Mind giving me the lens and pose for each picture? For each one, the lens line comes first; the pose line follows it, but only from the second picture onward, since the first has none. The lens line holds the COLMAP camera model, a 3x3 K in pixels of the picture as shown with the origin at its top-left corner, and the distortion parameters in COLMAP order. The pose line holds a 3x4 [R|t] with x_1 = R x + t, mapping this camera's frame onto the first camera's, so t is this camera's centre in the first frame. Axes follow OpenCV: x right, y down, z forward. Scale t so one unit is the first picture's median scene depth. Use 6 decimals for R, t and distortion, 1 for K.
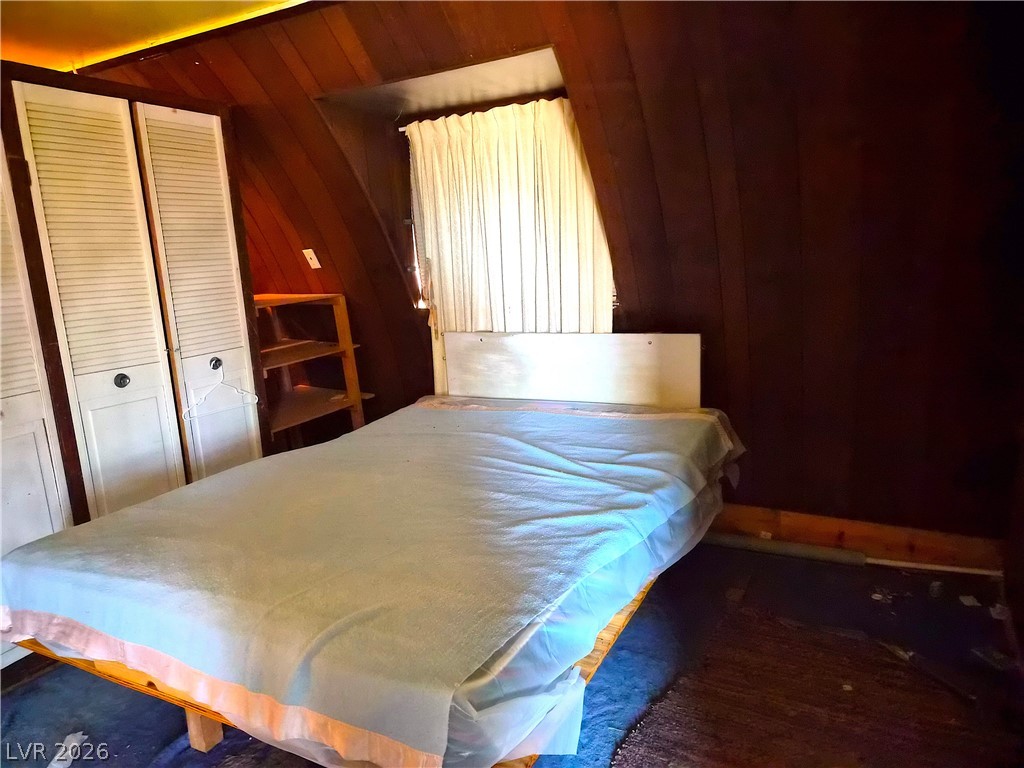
lens RADIAL K [[692.6, 0, 514.3], [0, 692.6, 370.2], [0, 0, 1]] dist [0.074088, -0.069683]
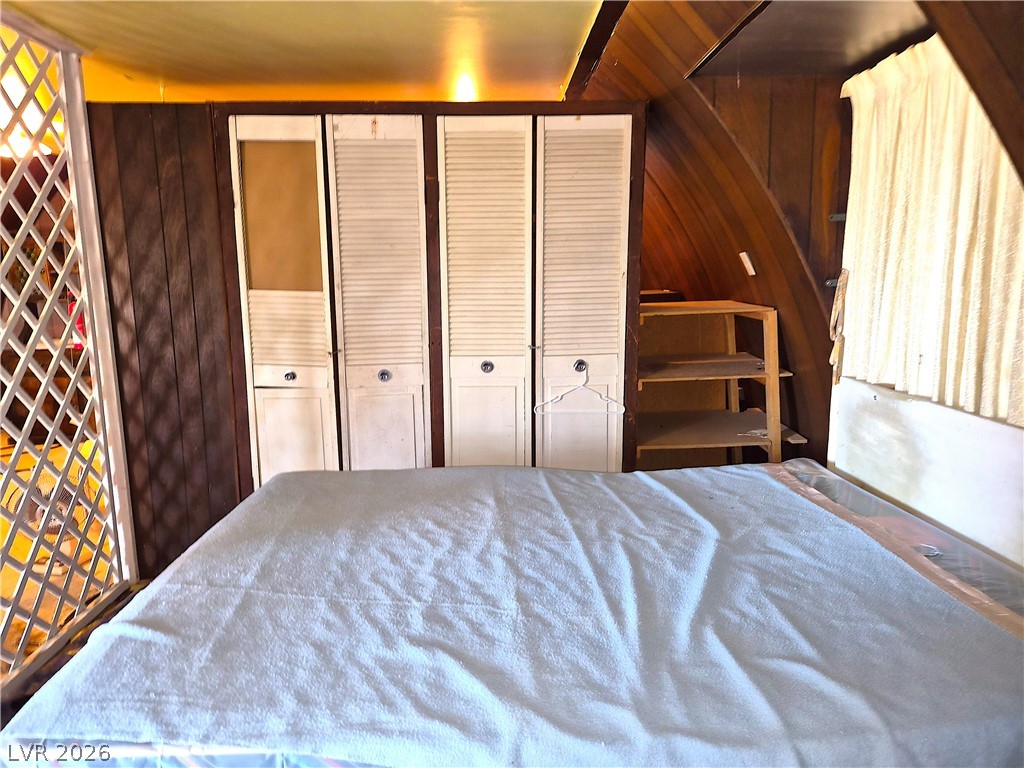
lens RADIAL K [[692.6, 0, 514.3], [0, 692.6, 370.2], [0, 0, 1]] dist [0.074088, -0.069683]
pose [[0.485244, 0.175118, -0.856663, 0.409624], [-0.157871, 0.981184, 0.111149, -0.105992], [0.860009, 0.081308, 0.503760, 0.438299]]
